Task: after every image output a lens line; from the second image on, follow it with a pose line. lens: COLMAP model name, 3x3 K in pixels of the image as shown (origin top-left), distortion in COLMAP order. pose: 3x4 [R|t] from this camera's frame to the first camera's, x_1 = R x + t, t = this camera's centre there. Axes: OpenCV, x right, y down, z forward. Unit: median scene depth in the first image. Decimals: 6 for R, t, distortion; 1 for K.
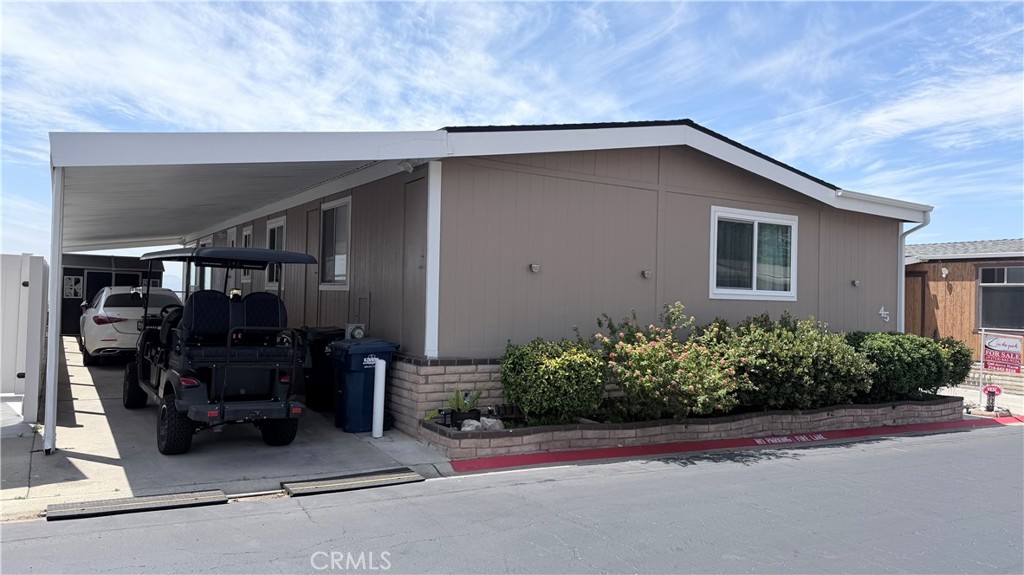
lens RADIAL K [[720.8, 0, 501.7], [0, 720.8, 282.6], [0, 0, 1]] dist [0.086967, -0.093680]
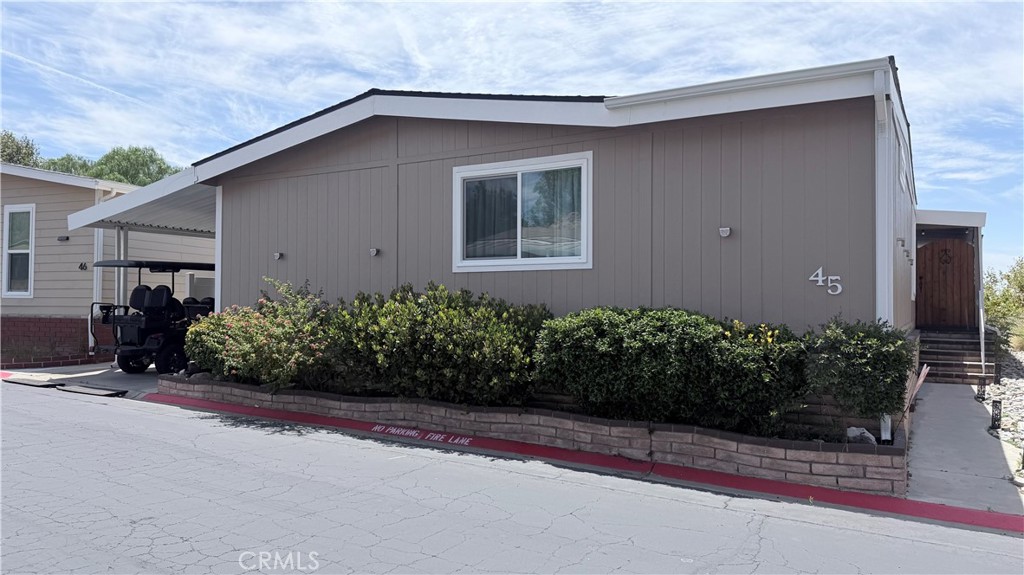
lens RADIAL K [[720.8, 0, 504.9], [0, 720.8, 288.9], [0, 0, 1]] dist [0.086967, -0.093680]
pose [[0.457513, -0.045745, -0.888025, 1.047364], [0.024079, 0.998947, -0.039053, 0.074054], [0.888877, -0.003515, 0.458133, 0.630356]]
